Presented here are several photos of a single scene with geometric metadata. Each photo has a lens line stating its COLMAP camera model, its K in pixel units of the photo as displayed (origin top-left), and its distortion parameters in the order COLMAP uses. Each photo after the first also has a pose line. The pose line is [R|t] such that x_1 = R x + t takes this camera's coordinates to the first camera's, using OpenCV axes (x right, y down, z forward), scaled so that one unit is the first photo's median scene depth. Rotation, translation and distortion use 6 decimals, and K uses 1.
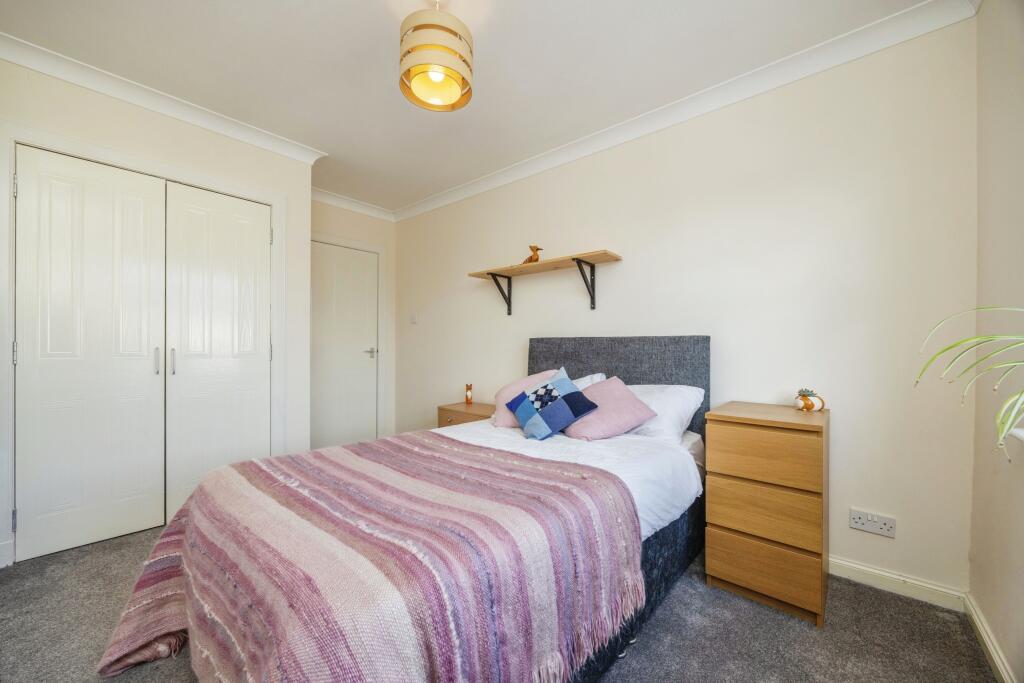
lens RADIAL K [[391.1, 0, 512.0], [0, 391.1, 341.5], [0, 0, 1]] dist [0.000066, -0.000060]
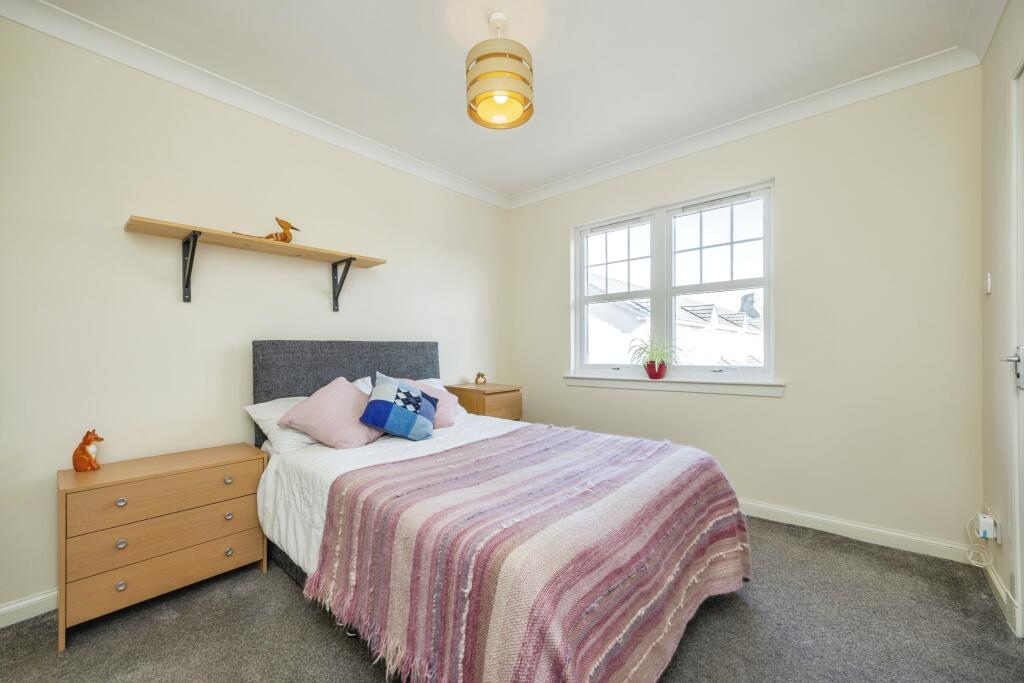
lens RADIAL K [[410.1, 0, 516.1], [0, 410.1, 338.6], [0, 0, 1]] dist [0.000577, 0.000056]
pose [[-0.002375, 0.021106, 0.999774, -0.784739], [-0.002106, 0.999775, -0.021111, 0.003390], [-0.999995, -0.002156, -0.002330, 0.572960]]
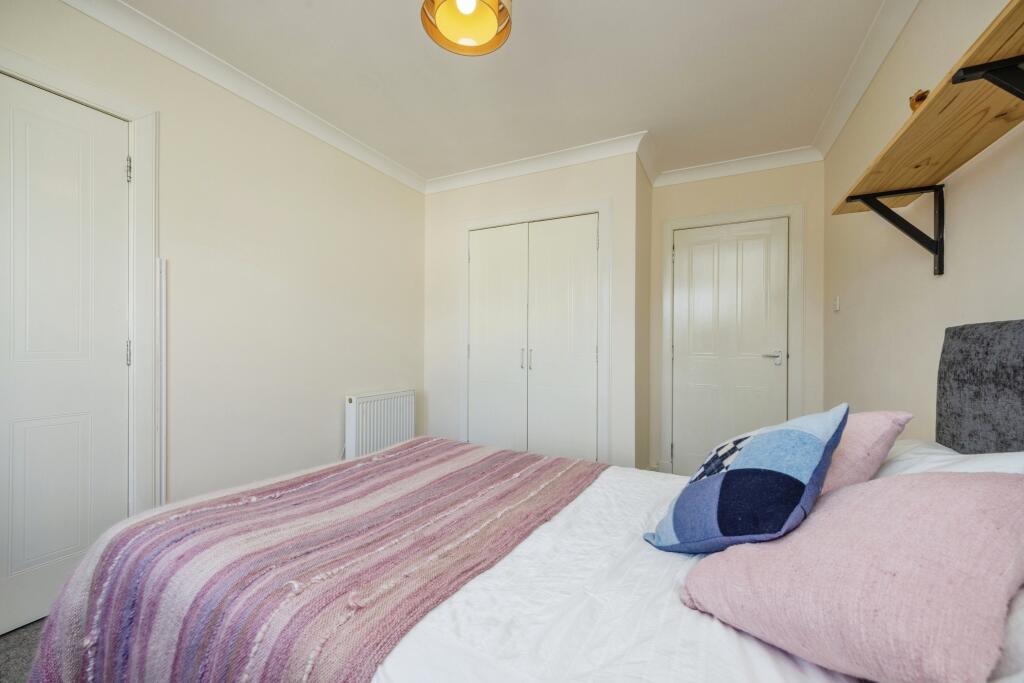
lens RADIAL K [[391.1, 0, 512.0], [0, 391.1, 341.5], [0, 0, 1]] dist [0.000066, -0.000060]
pose [[0.254746, -0.012529, -0.966927, 0.345181], [0.002575, 0.999921, -0.012278, 0.009085], [0.967005, 0.000638, 0.254758, 0.533413]]
